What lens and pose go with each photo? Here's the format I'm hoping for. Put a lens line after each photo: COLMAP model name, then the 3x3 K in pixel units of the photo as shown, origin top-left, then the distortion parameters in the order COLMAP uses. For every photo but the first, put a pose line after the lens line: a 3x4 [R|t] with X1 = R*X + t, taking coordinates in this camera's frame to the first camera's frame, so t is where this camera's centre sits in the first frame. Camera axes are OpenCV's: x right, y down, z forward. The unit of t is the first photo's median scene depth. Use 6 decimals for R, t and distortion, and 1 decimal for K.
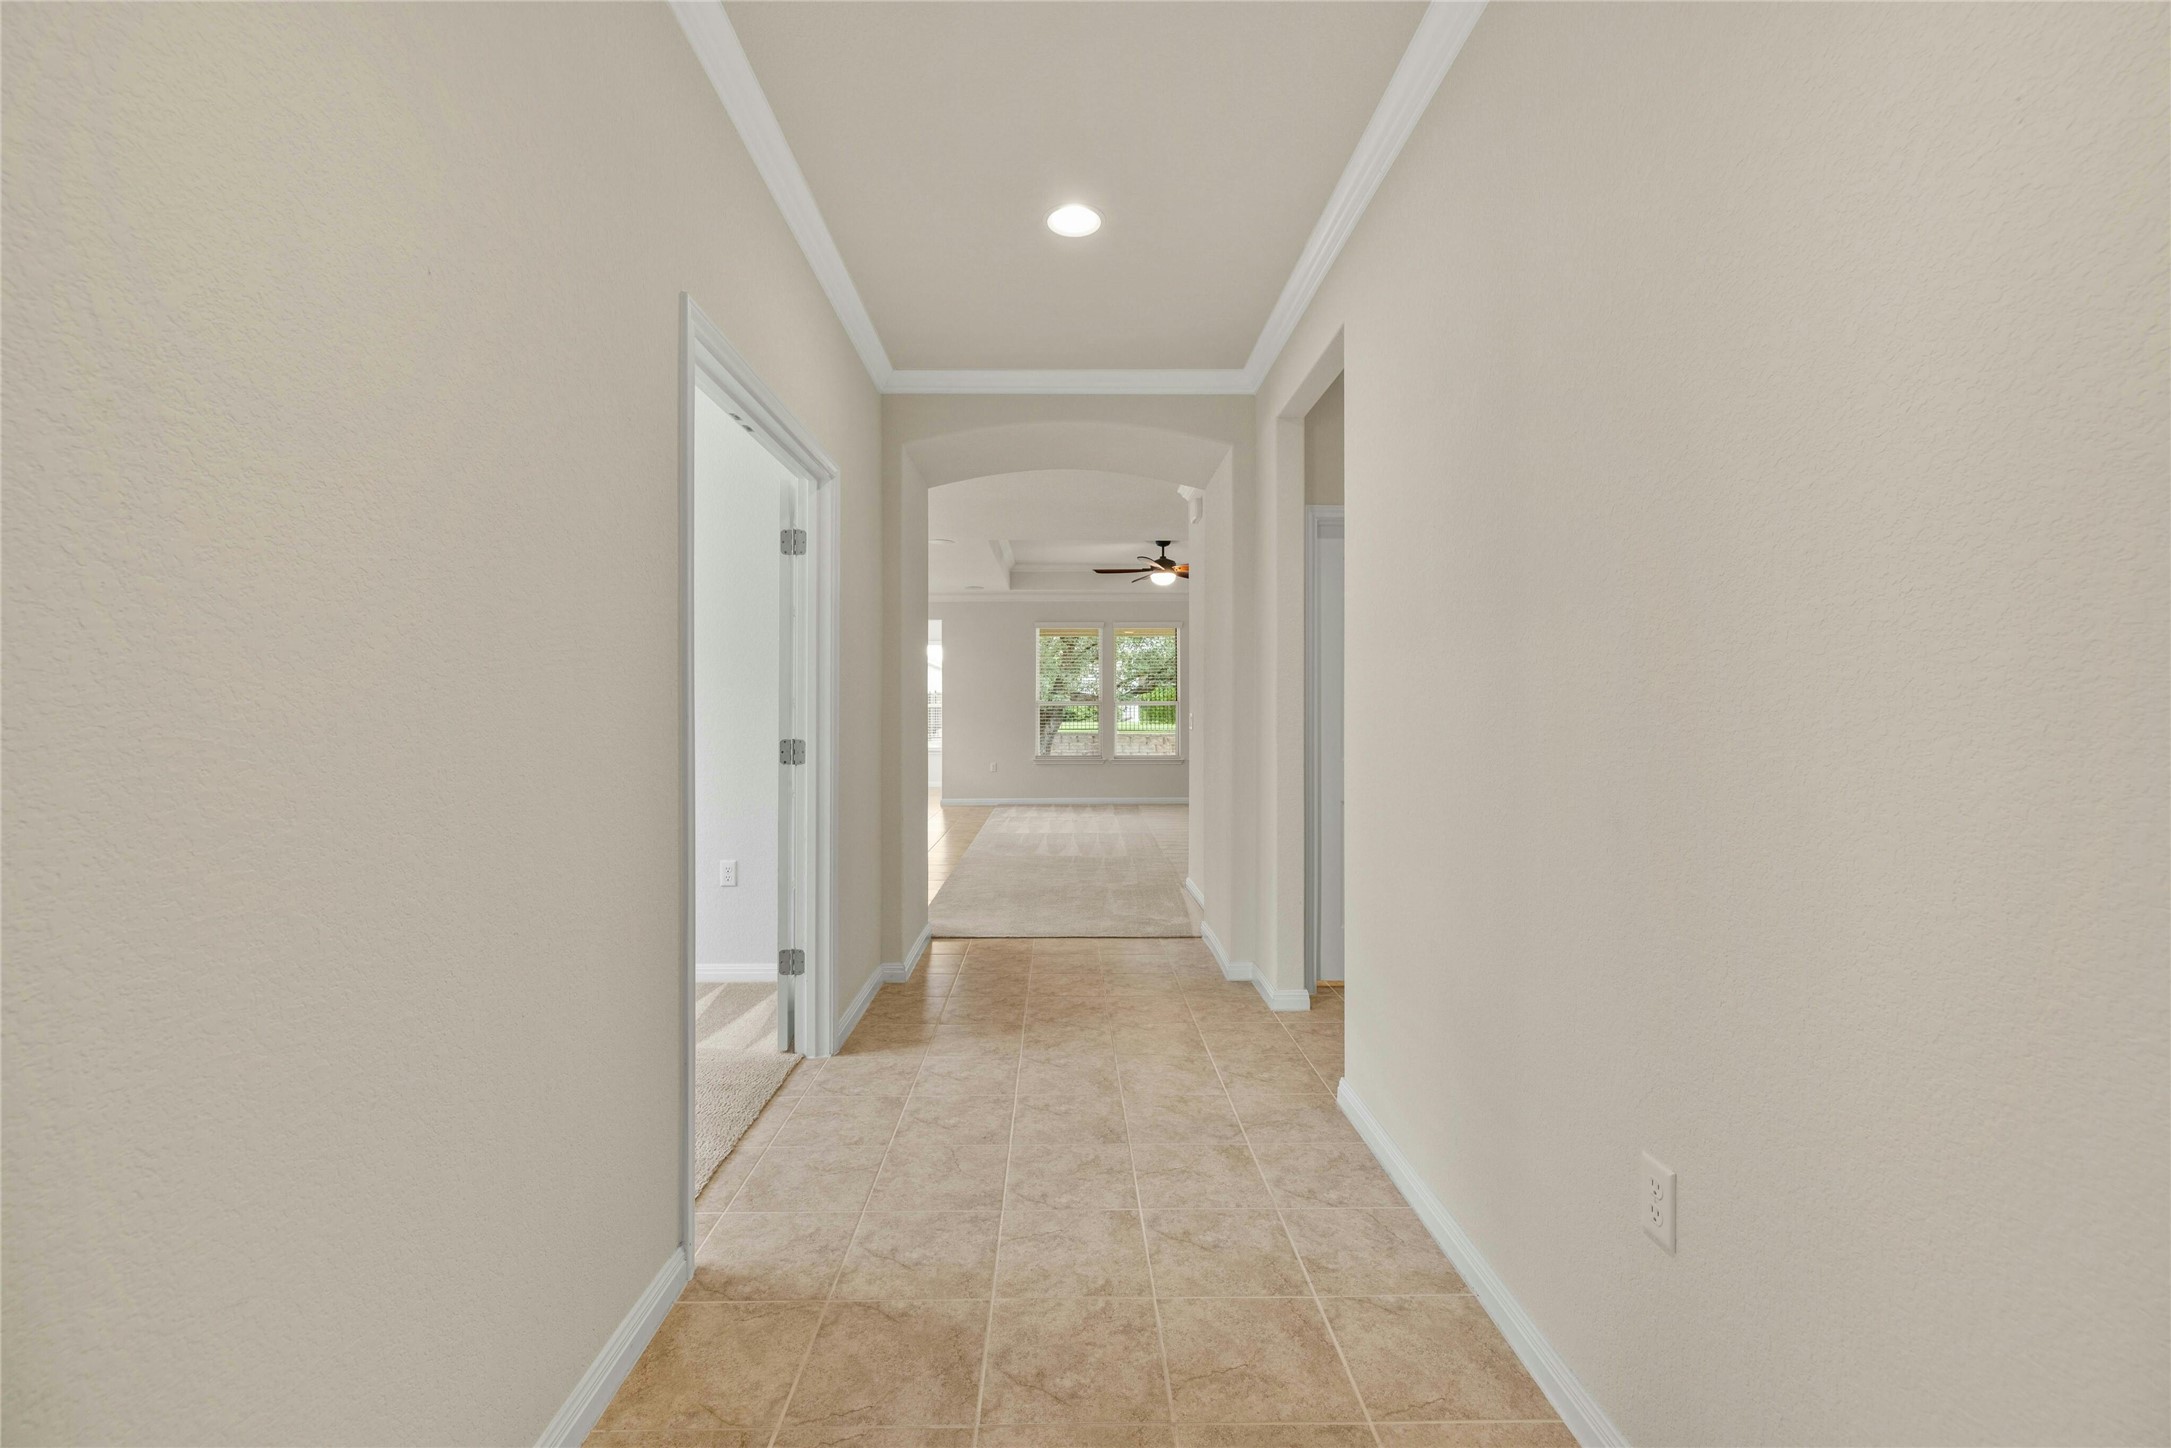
lens RADIAL K [[914.1, 0, 1084.6], [0, 914.1, 719.9], [0, 0, 1]] dist [0.005512, -0.001134]
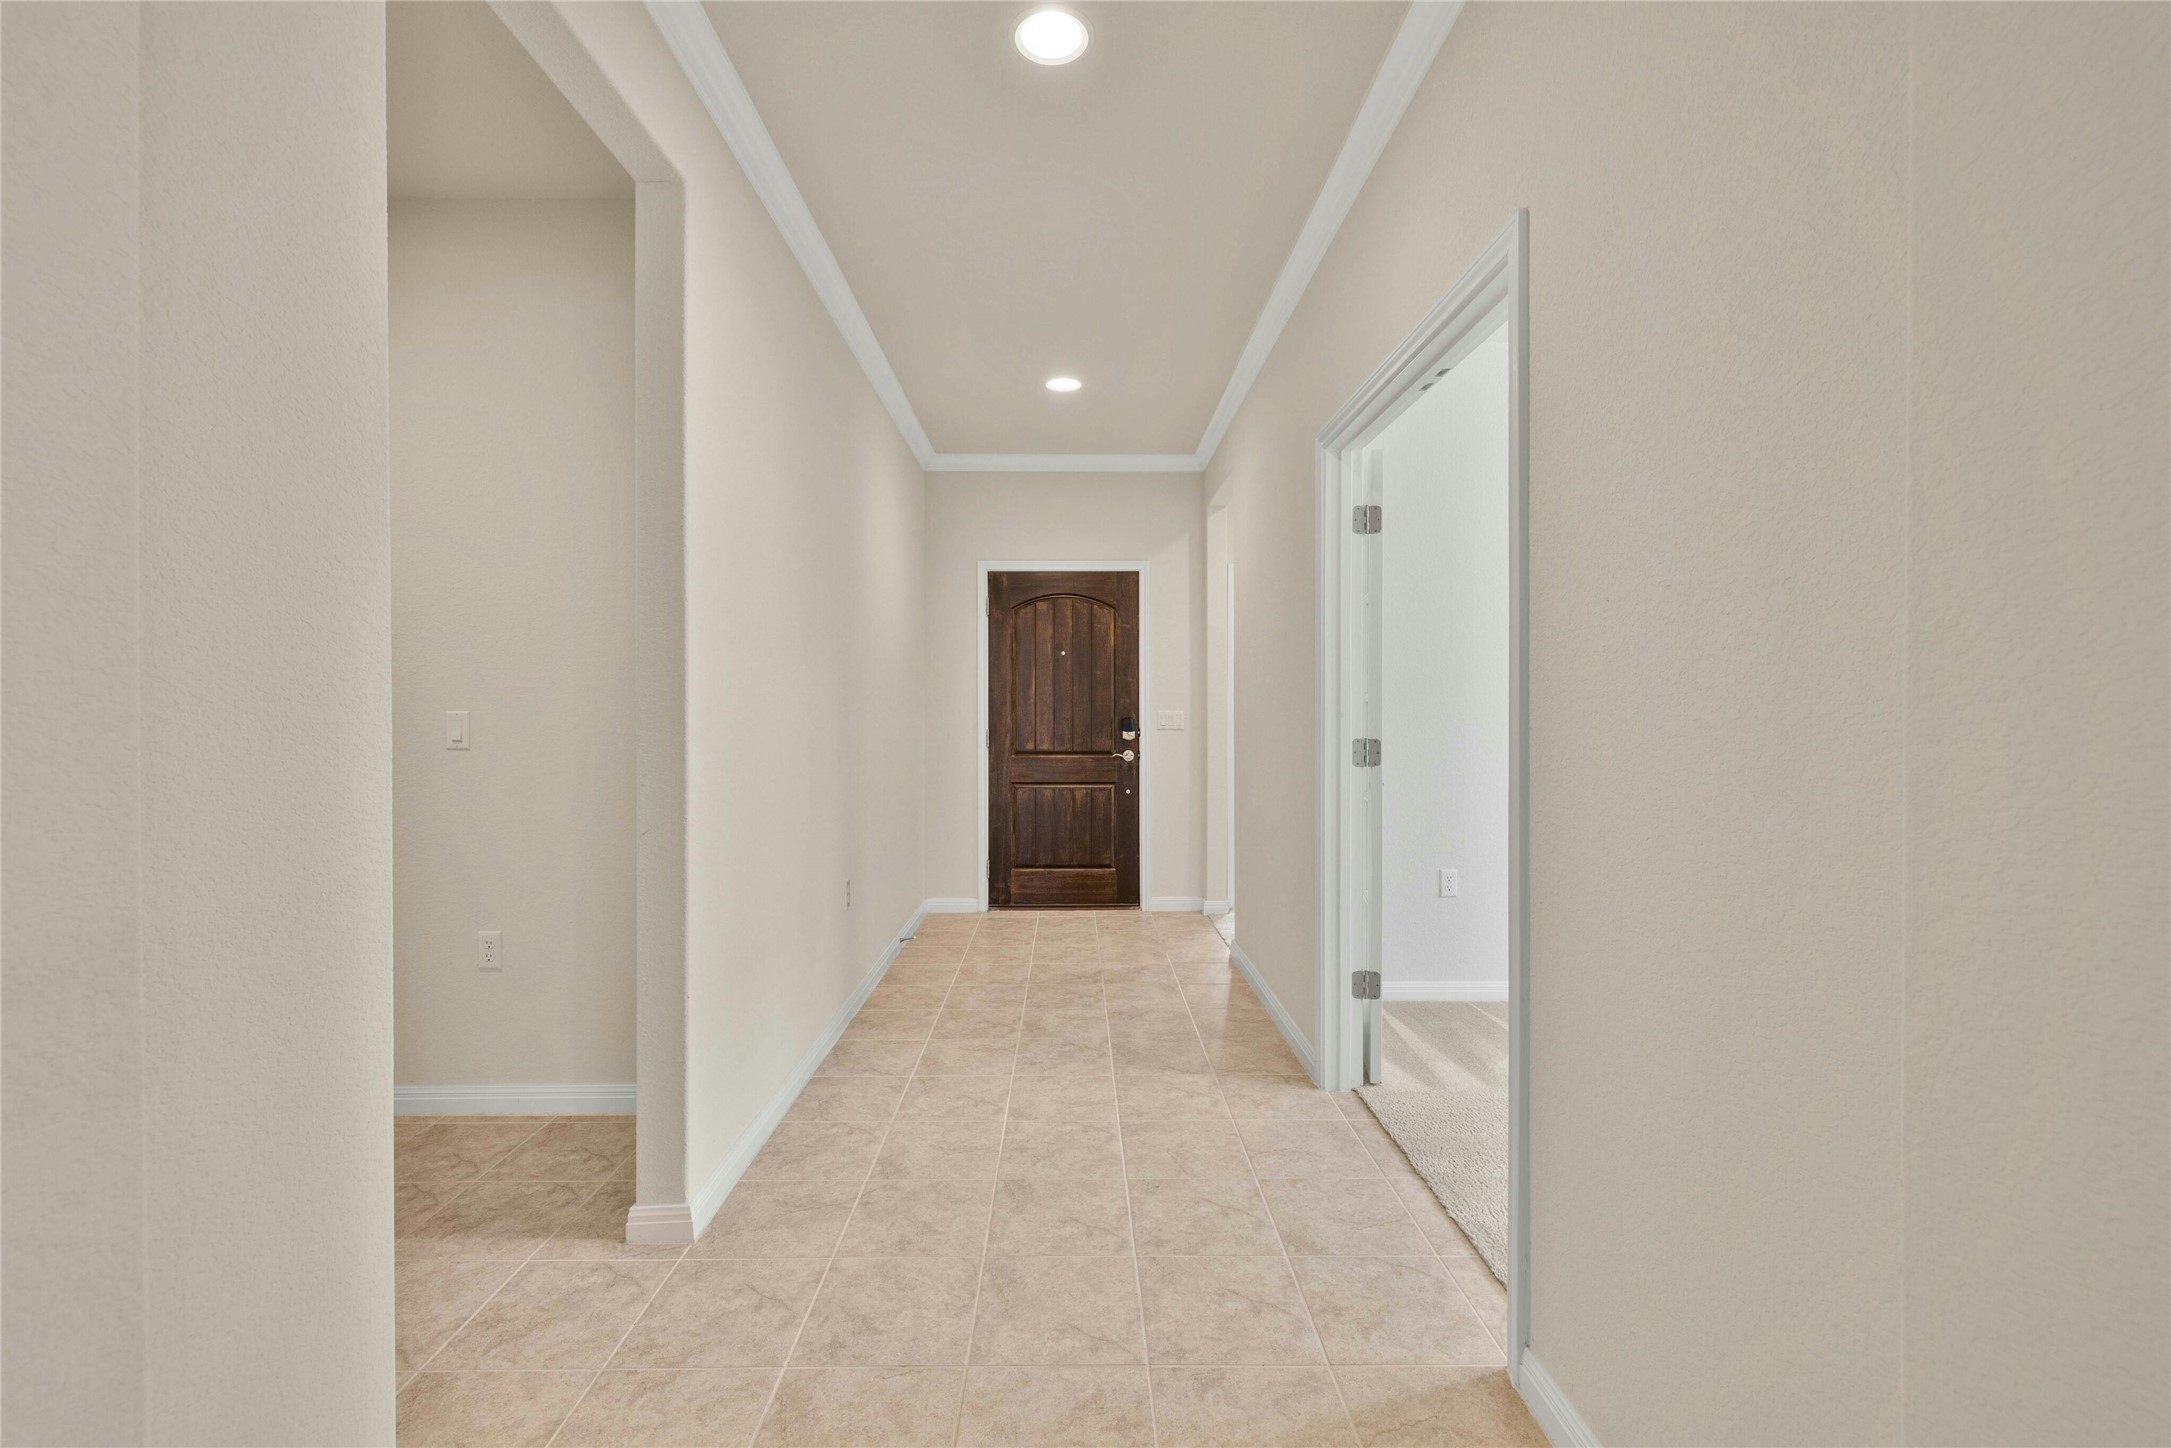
lens RADIAL K [[914.1, 0, 1083.0], [0, 914.1, 716.3], [0, 0, 1]] dist [0.005512, -0.001134]
pose [[-0.999915, 0.000144, 0.013068, -0.052912], [0.000312, 0.999917, 0.012848, -0.015213], [-0.013065, 0.012851, -0.999832, 2.014947]]
